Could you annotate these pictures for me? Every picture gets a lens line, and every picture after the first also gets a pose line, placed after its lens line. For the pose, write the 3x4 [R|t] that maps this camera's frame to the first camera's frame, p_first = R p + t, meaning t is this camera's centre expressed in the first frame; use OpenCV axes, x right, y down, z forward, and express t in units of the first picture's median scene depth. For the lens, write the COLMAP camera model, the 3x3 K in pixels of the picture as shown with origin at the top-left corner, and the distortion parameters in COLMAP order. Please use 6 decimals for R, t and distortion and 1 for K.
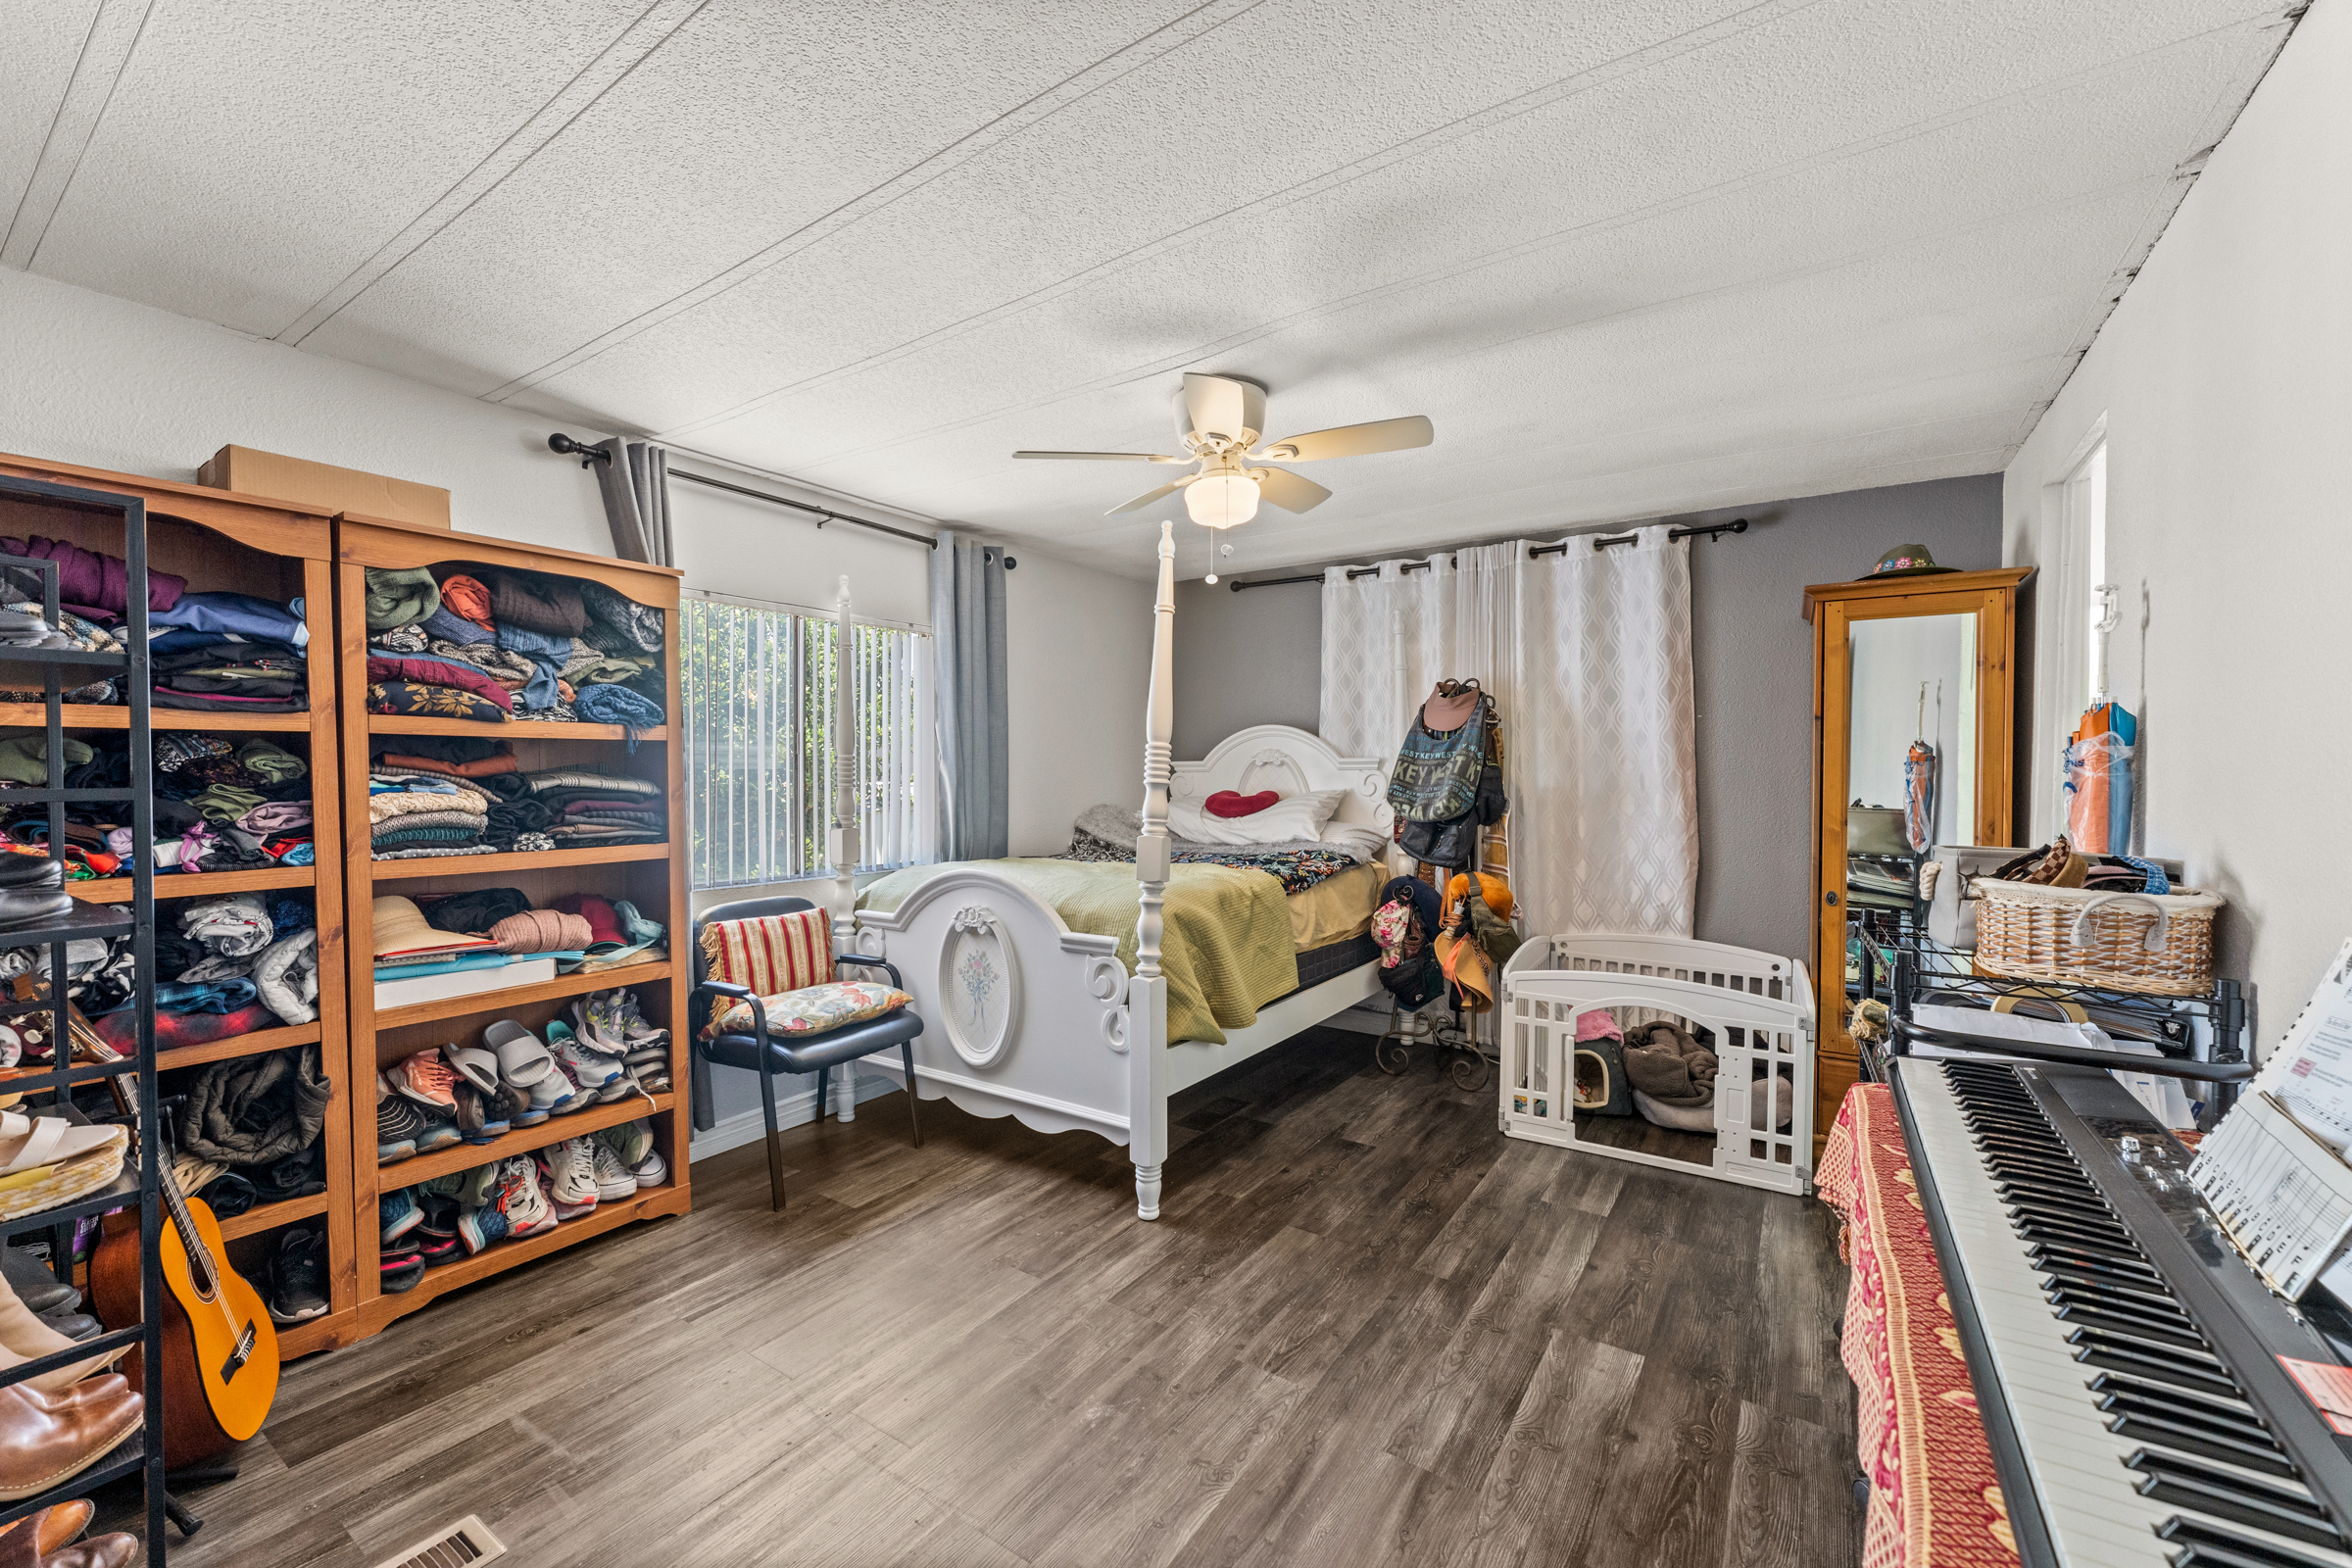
lens RADIAL K [[949.5, 0, 1167.9], [0, 949.5, 787.0], [0, 0, 1]] dist [-0.001448, -0.000982]
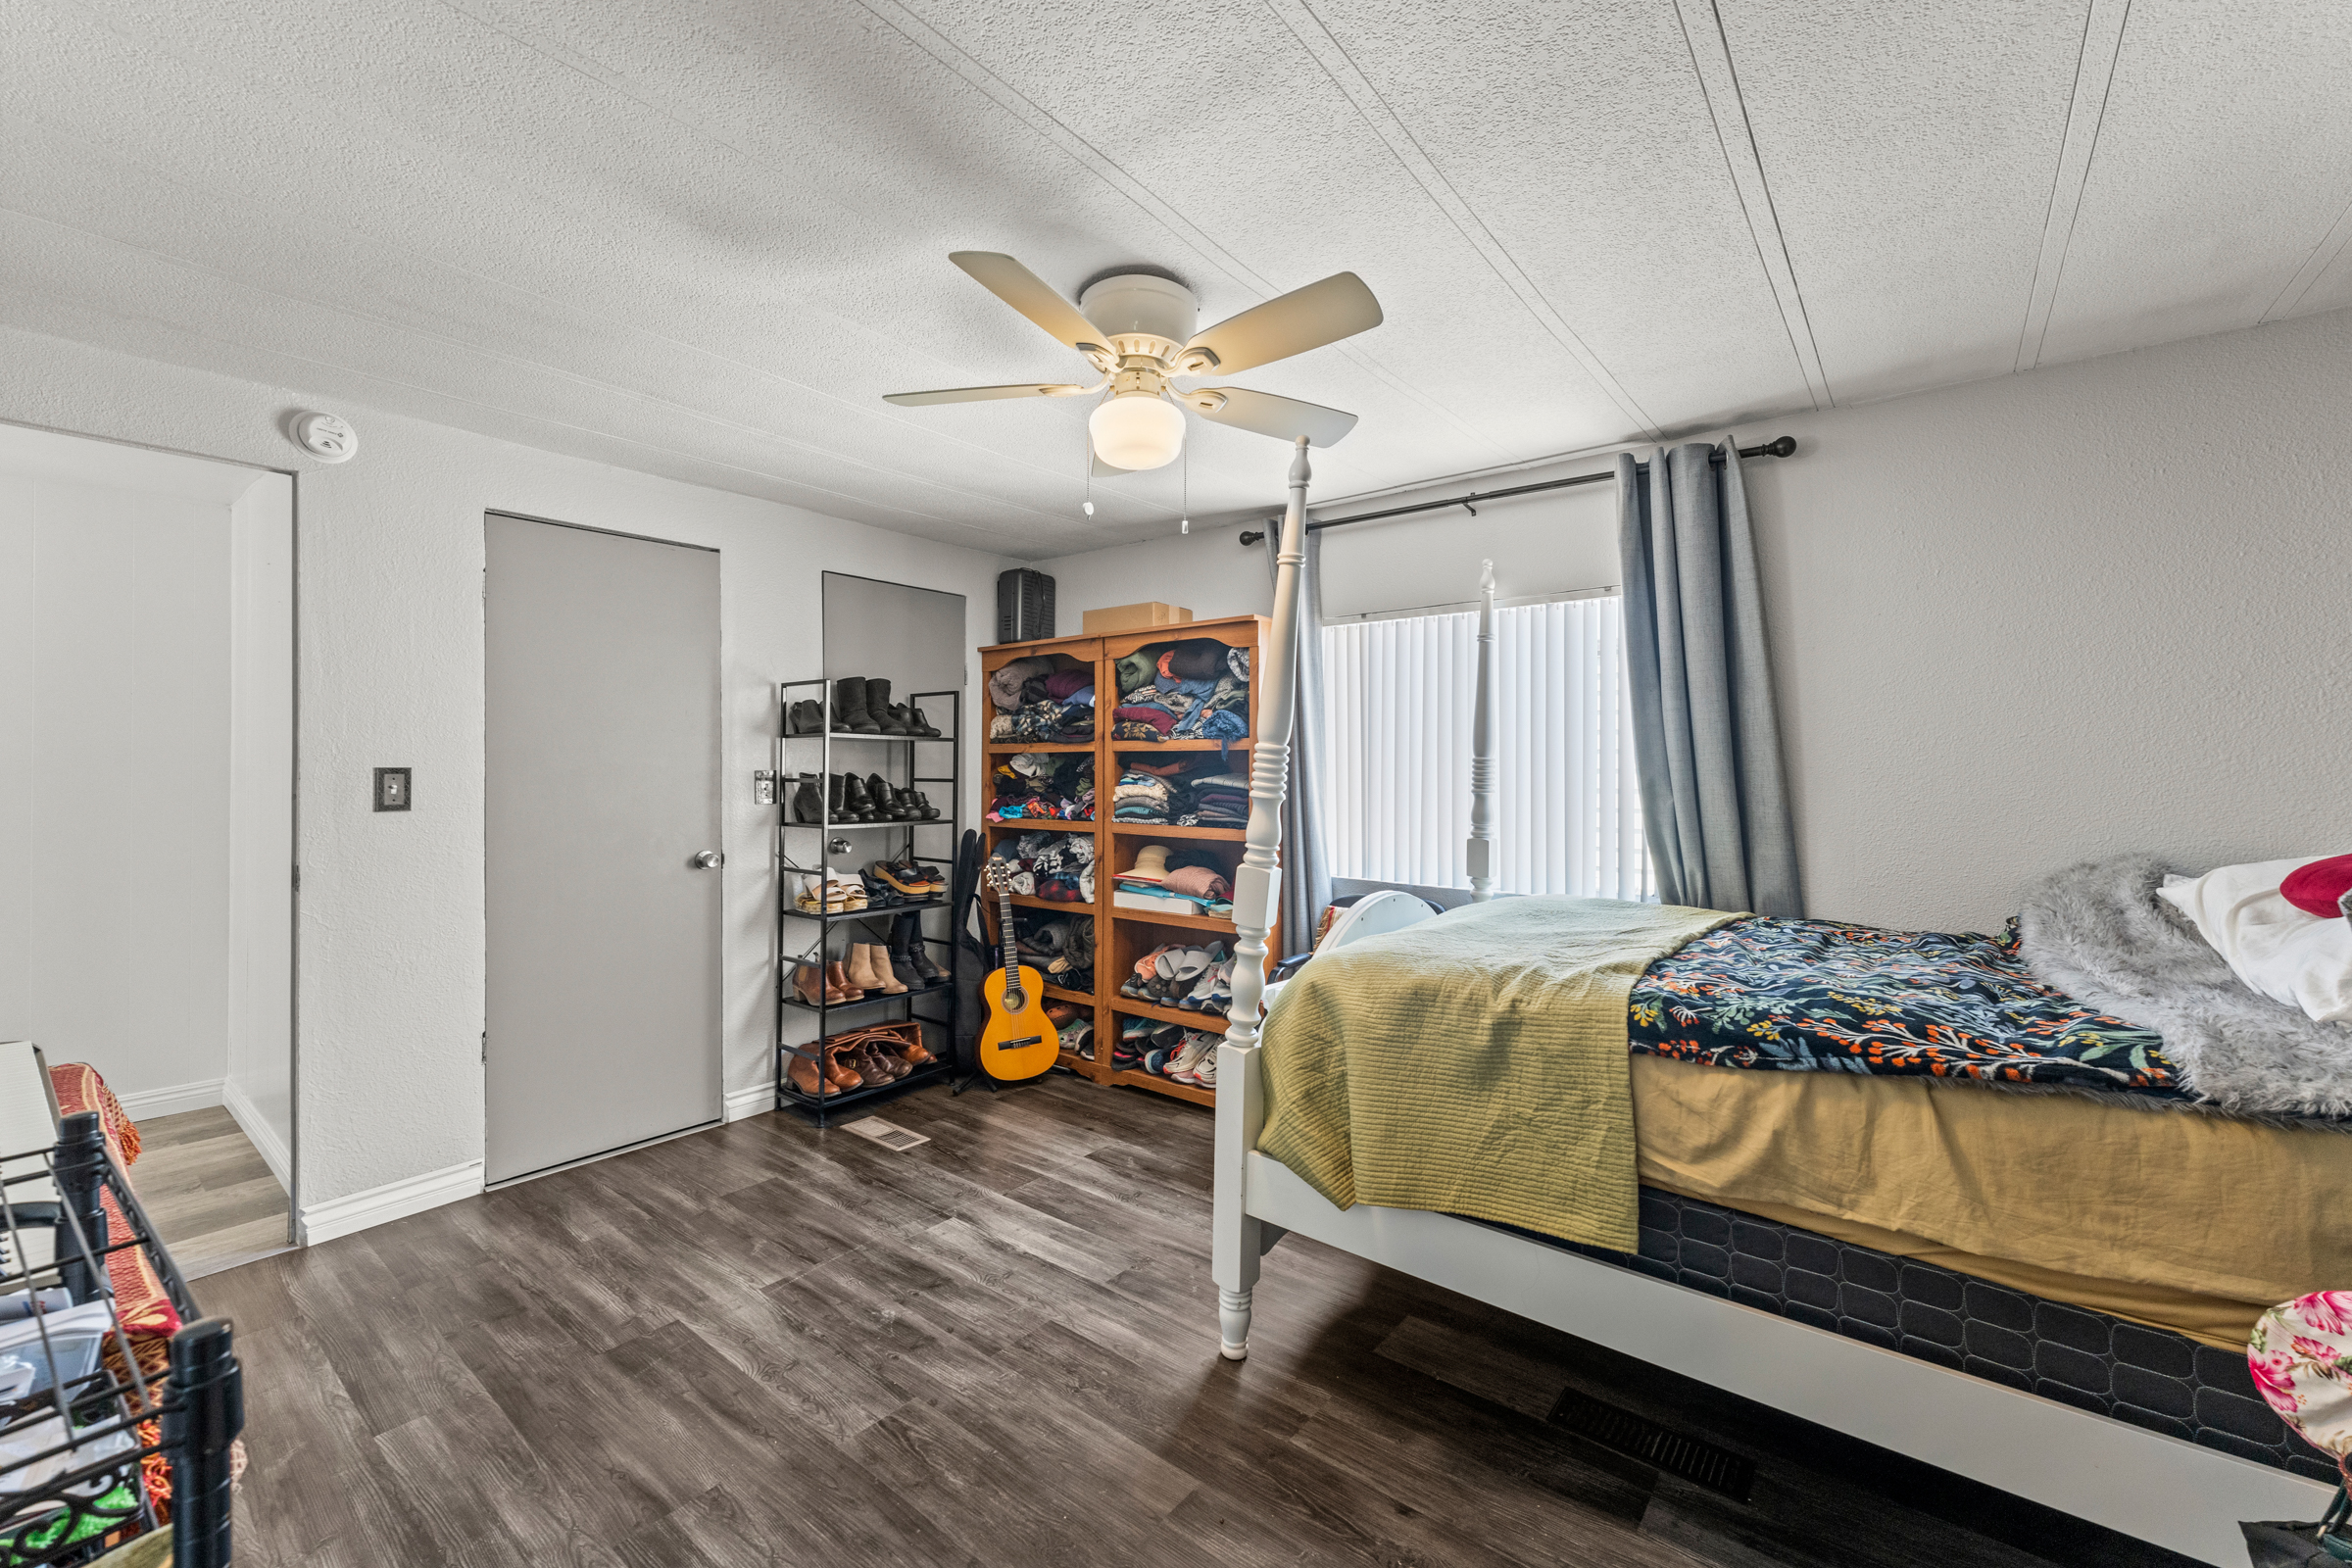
lens RADIAL K [[949.5, 0, 1171.0], [0, 949.5, 770.4], [0, 0, 1]] dist [-0.001448, -0.000982]
pose [[-0.074785, 0.004511, -0.997189, 0.901298], [-0.020442, 0.999773, 0.006055, -0.032089], [0.996990, 0.020837, -0.074676, 1.187434]]
